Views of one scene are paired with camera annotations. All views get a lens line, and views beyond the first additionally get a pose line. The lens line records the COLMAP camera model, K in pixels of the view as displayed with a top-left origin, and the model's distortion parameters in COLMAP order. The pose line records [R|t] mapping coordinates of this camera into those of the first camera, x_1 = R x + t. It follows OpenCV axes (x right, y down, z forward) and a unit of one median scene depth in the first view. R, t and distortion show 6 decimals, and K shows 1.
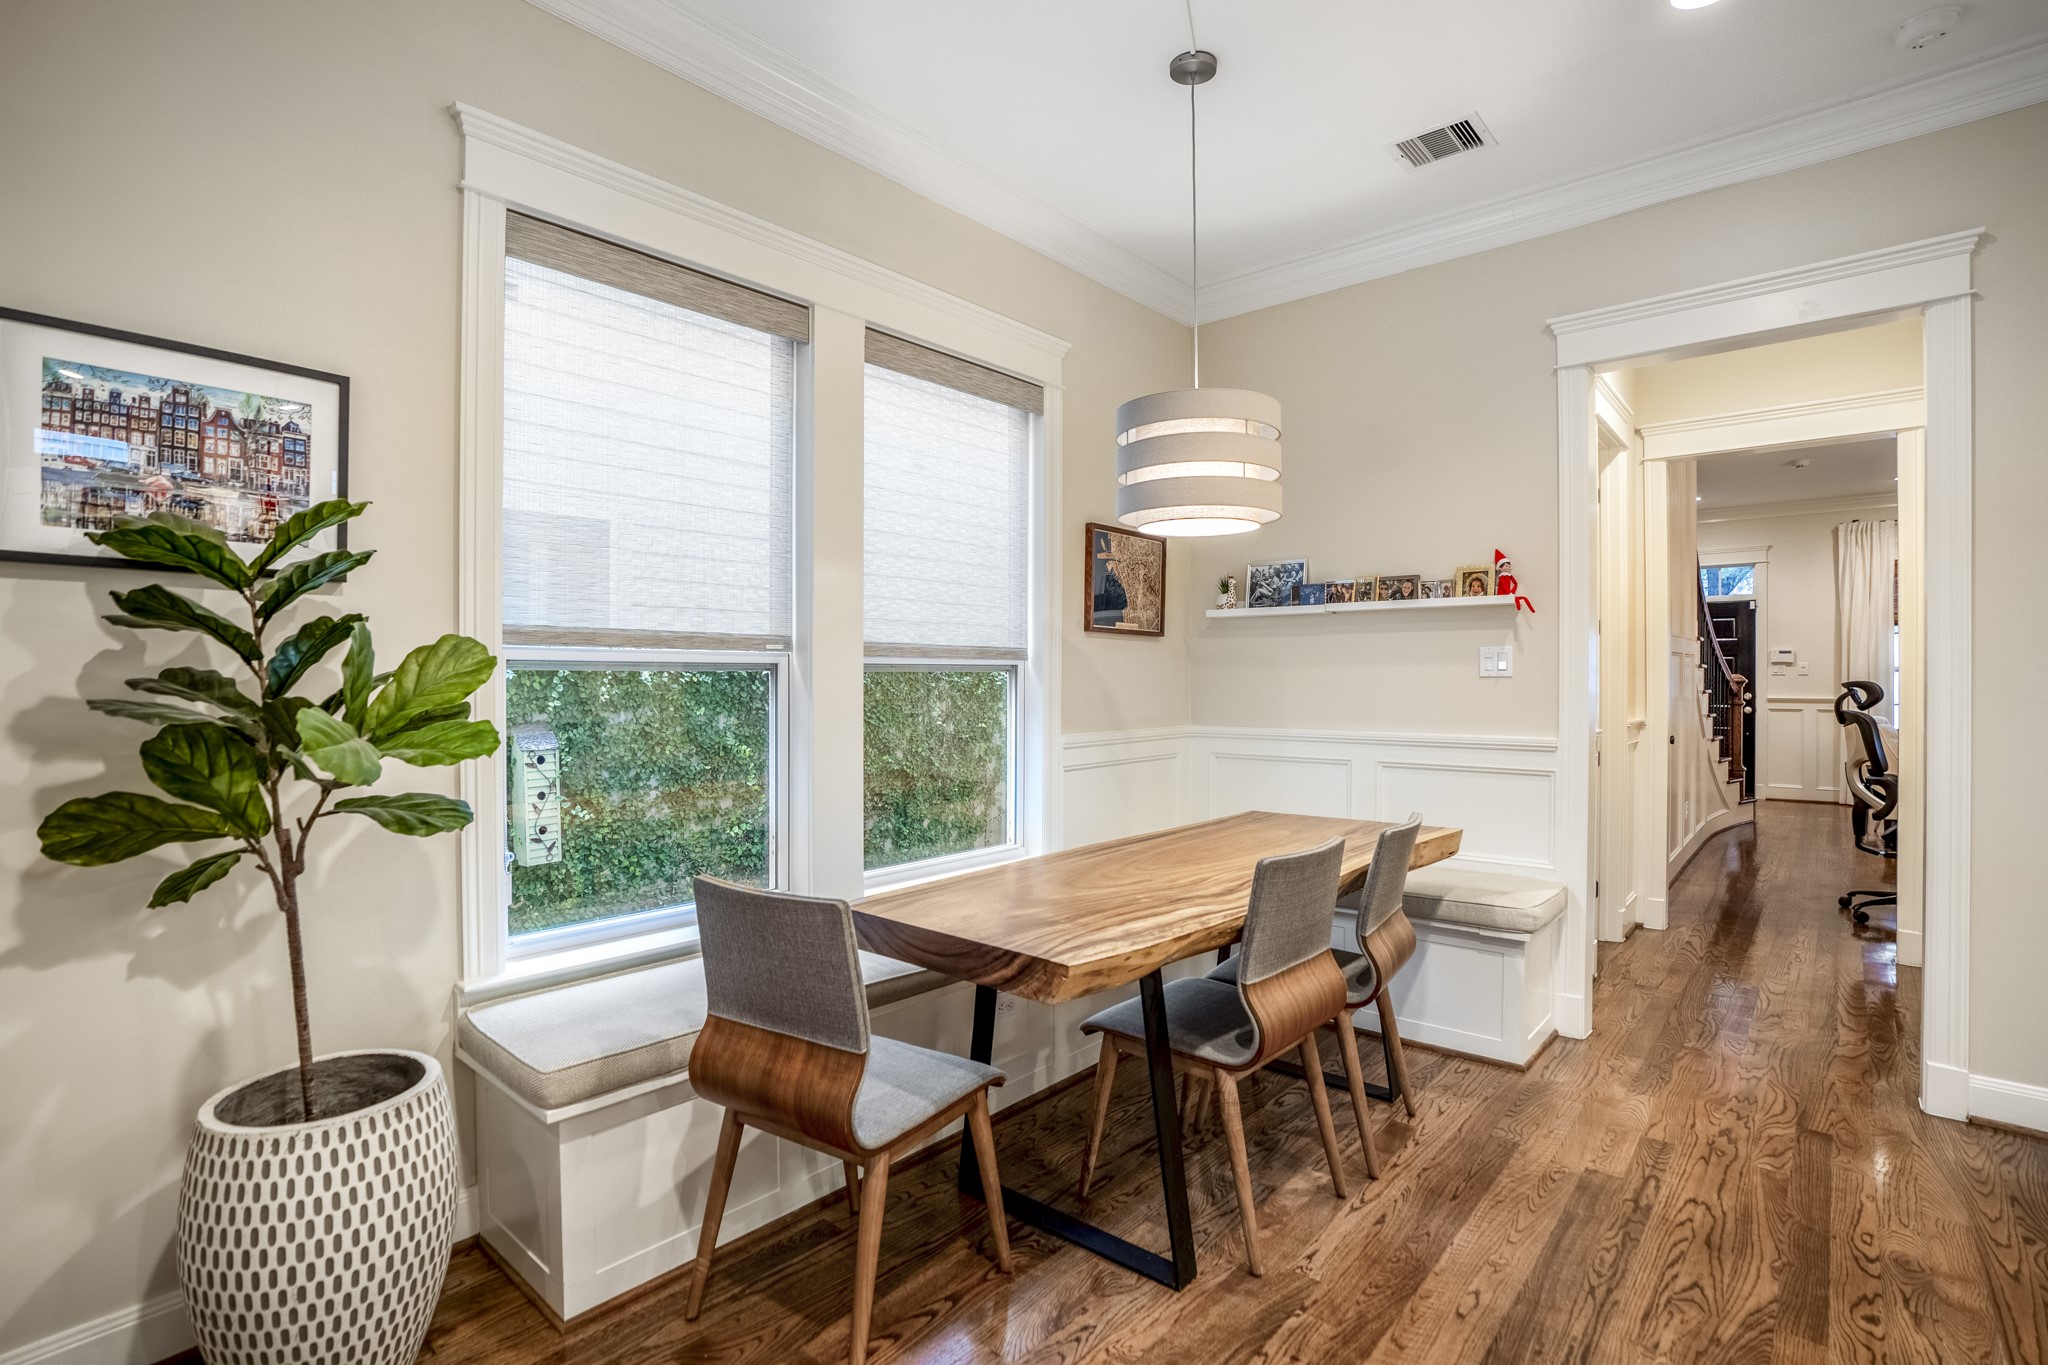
lens RADIAL K [[967.4, 0, 1019.0], [0, 967.4, 679.2], [0, 0, 1]] dist [-0.070778, 0.027052]
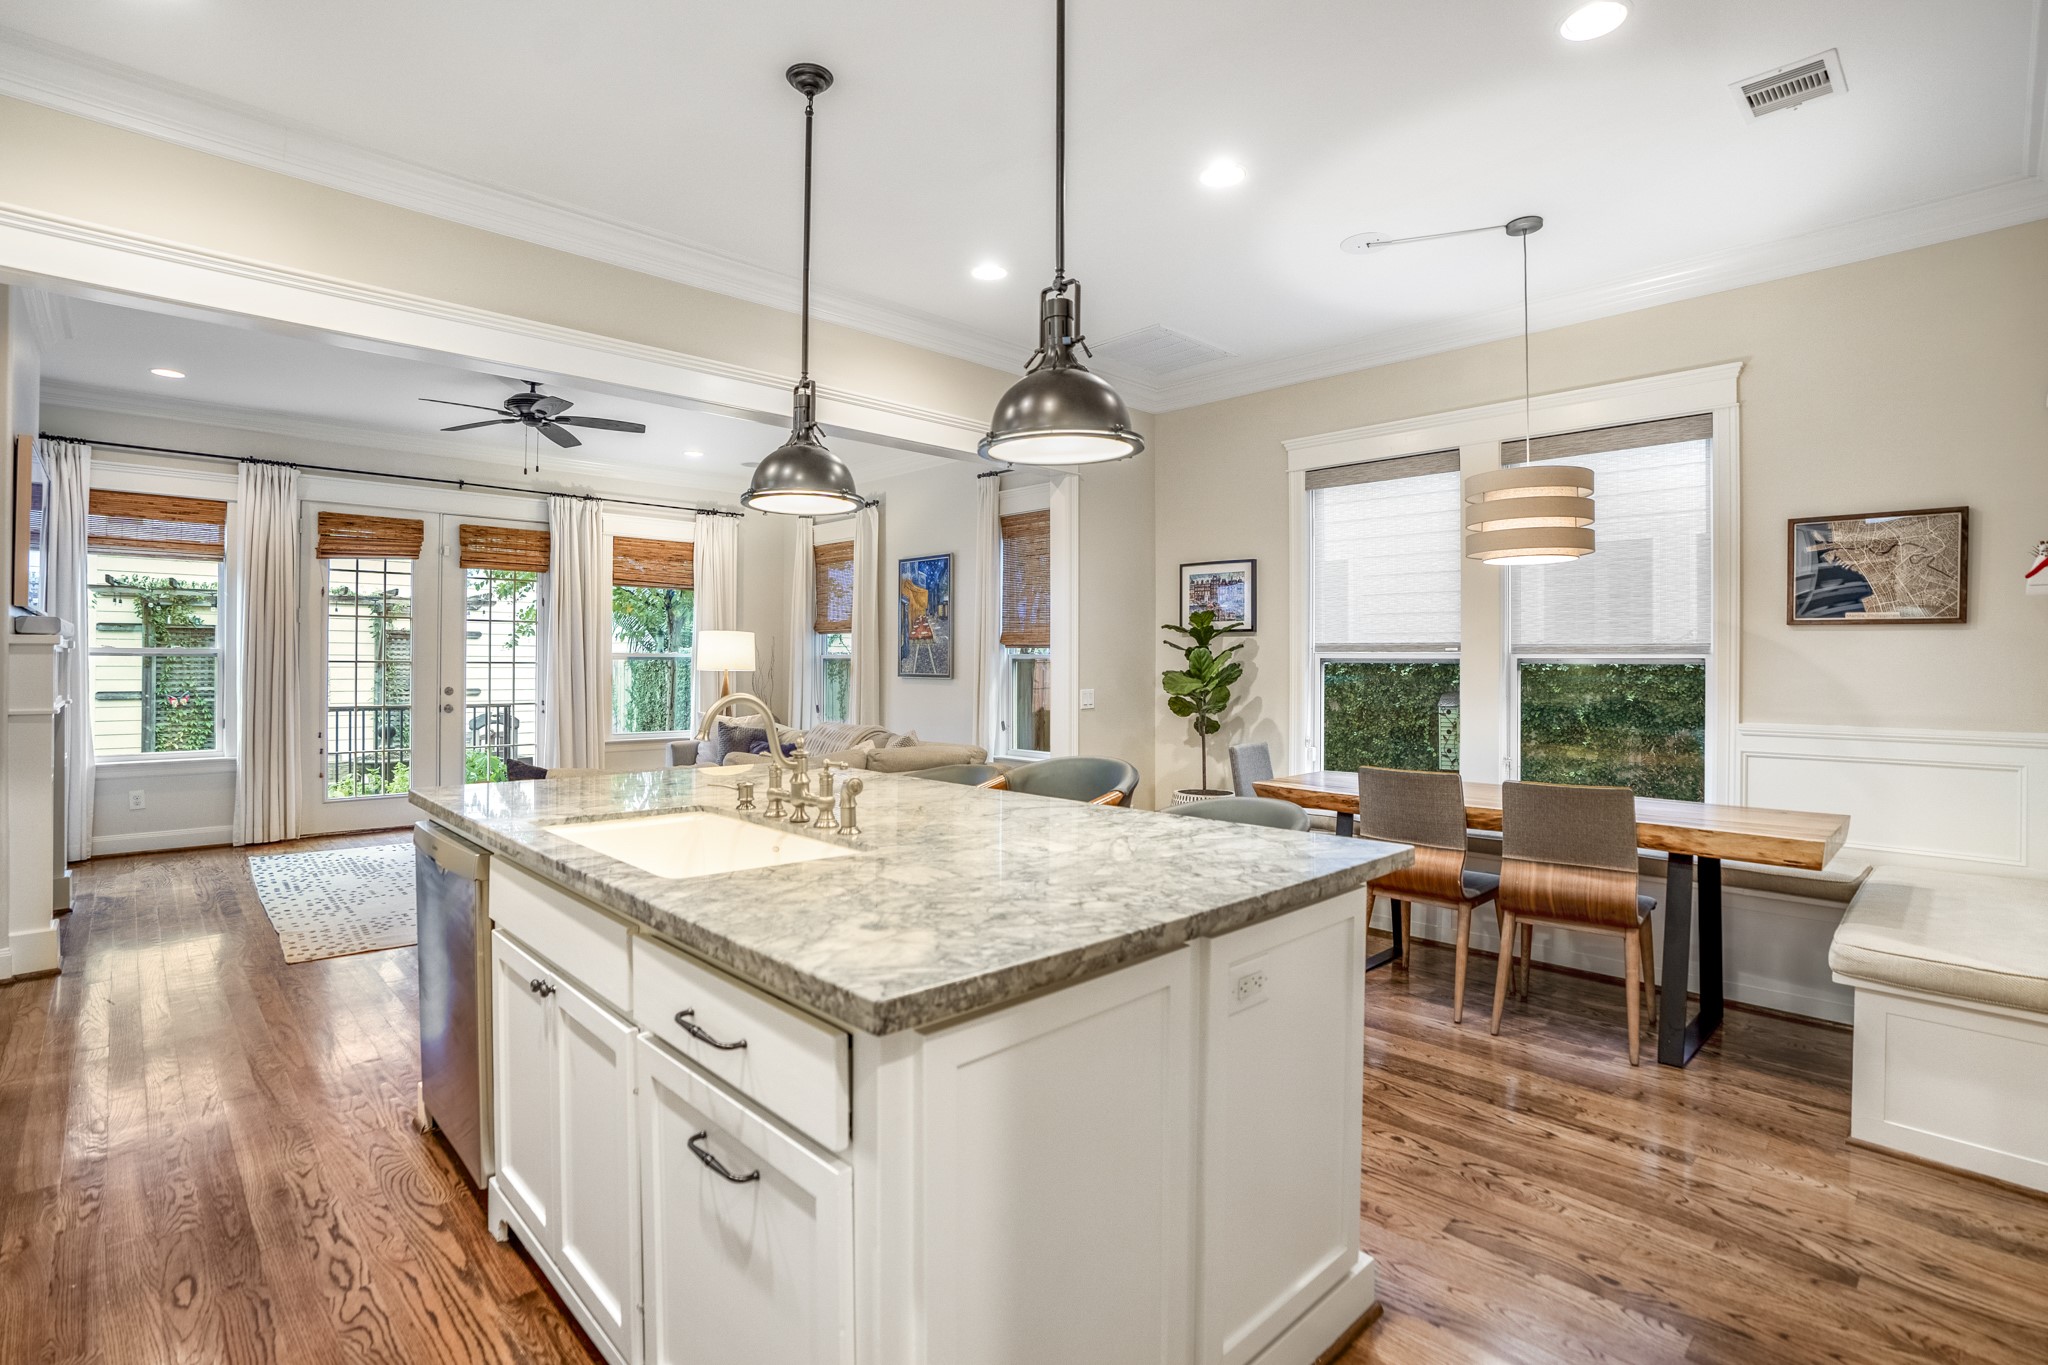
lens RADIAL K [[971.7, 0, 1008.0], [0, 971.7, 659.4], [0, 0, 1]] dist [-0.066785, 0.024779]
pose [[-0.085579, -0.003160, -0.996326, 2.179861], [-0.009183, 0.999955, -0.002383, -0.005561], [0.996289, 0.008945, -0.085604, 0.495818]]
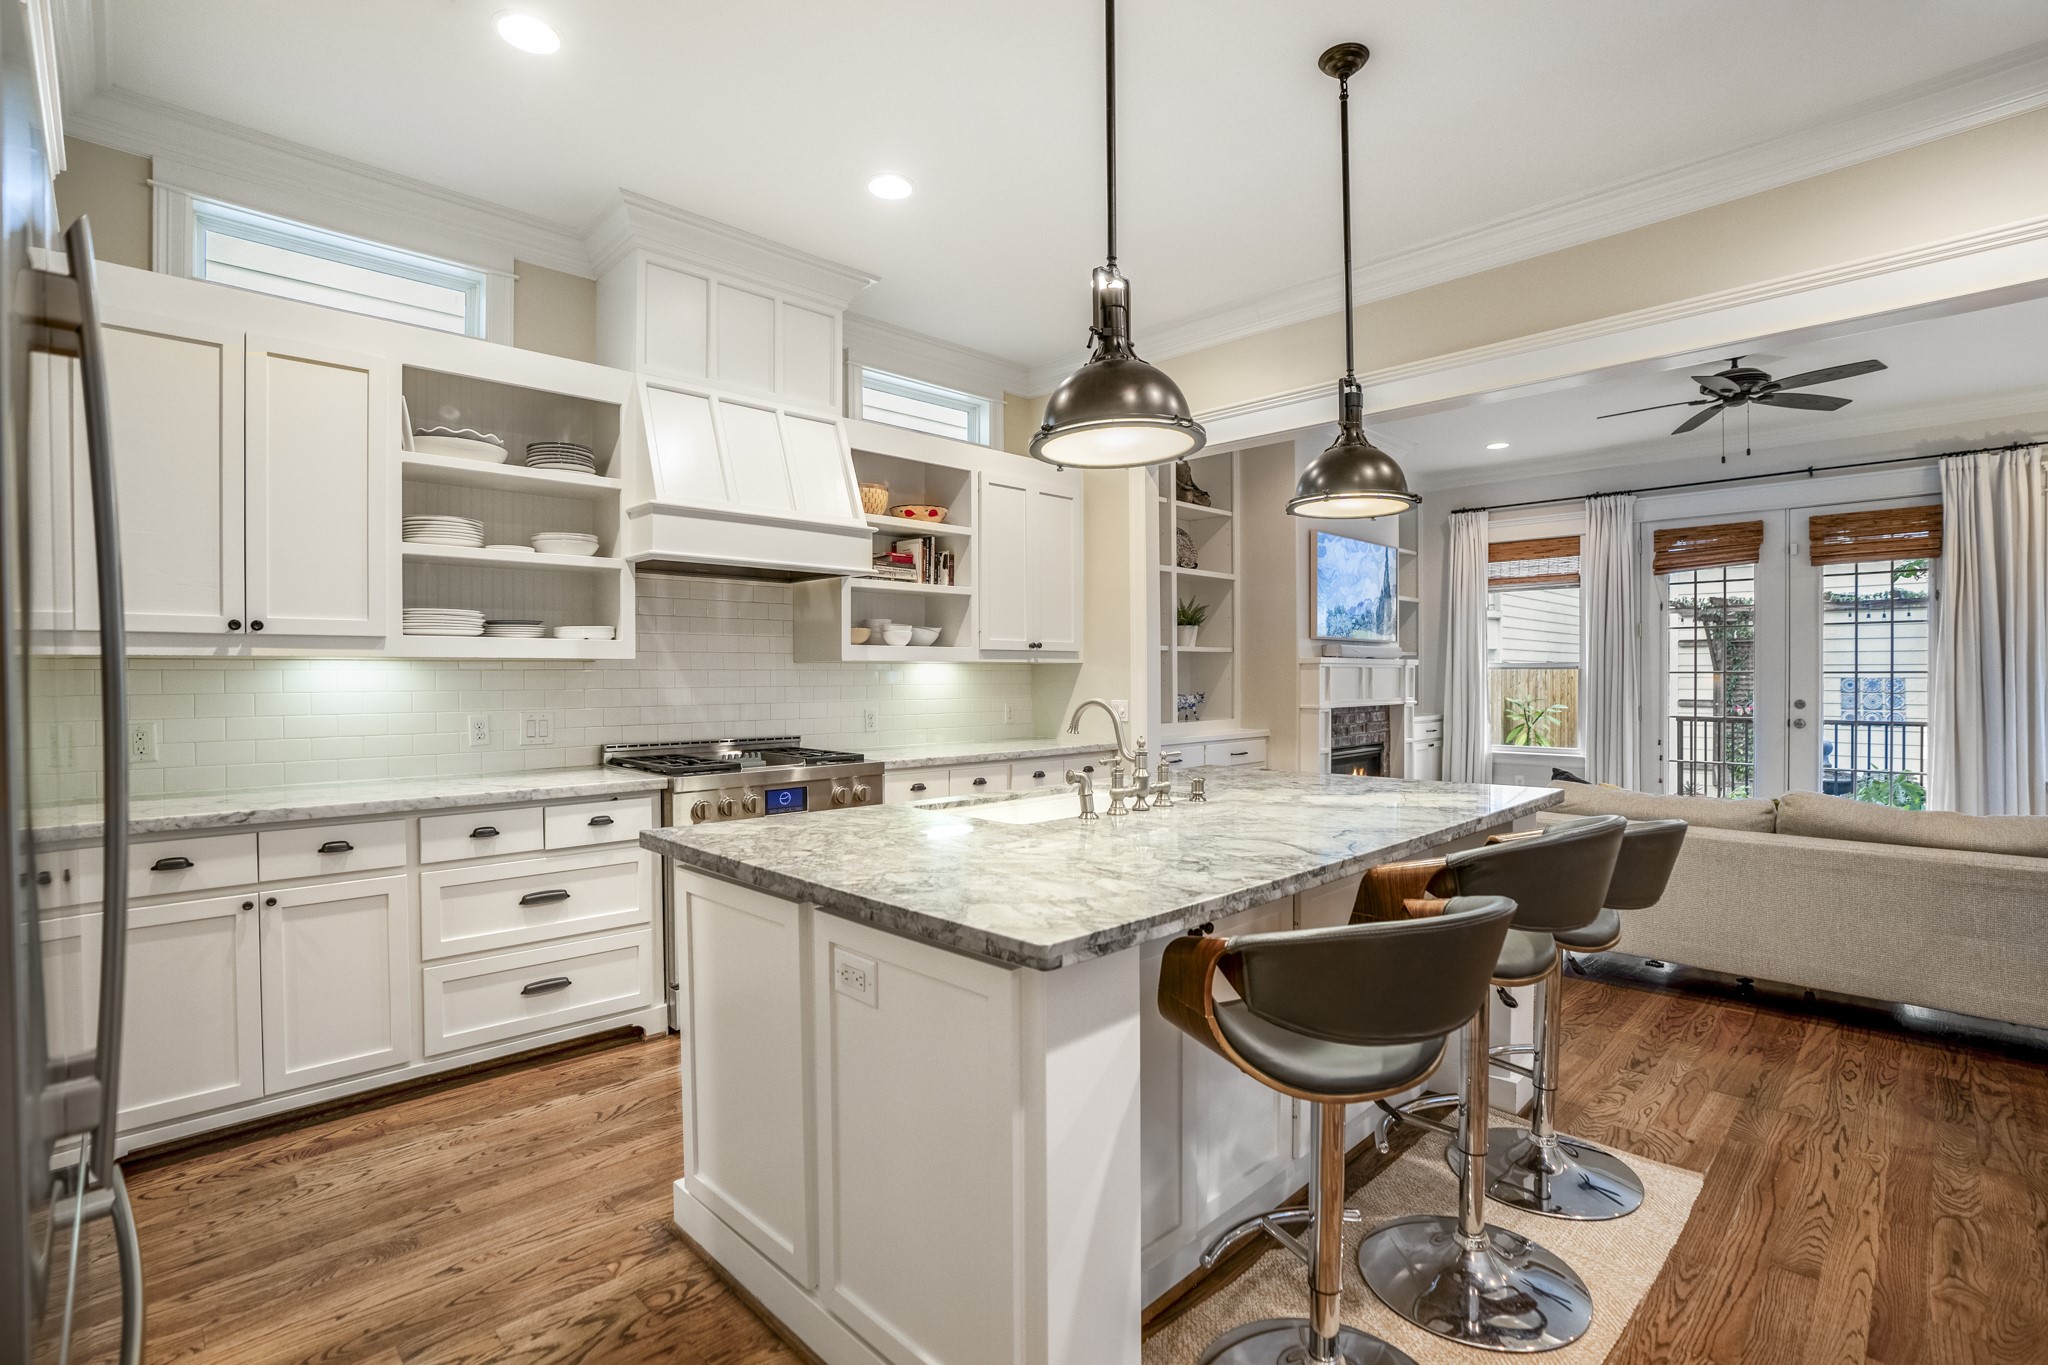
lens RADIAL K [[954.4, 0, 1018.1], [0, 954.4, 685.4], [0, 0, 1]] dist [-0.068188, 0.026681]
pose [[-0.997764, 0.006230, 0.066540, 1.191224], [0.007275, 0.999854, 0.015478, -0.006653], [-0.066434, 0.015928, -0.997664, 1.420837]]
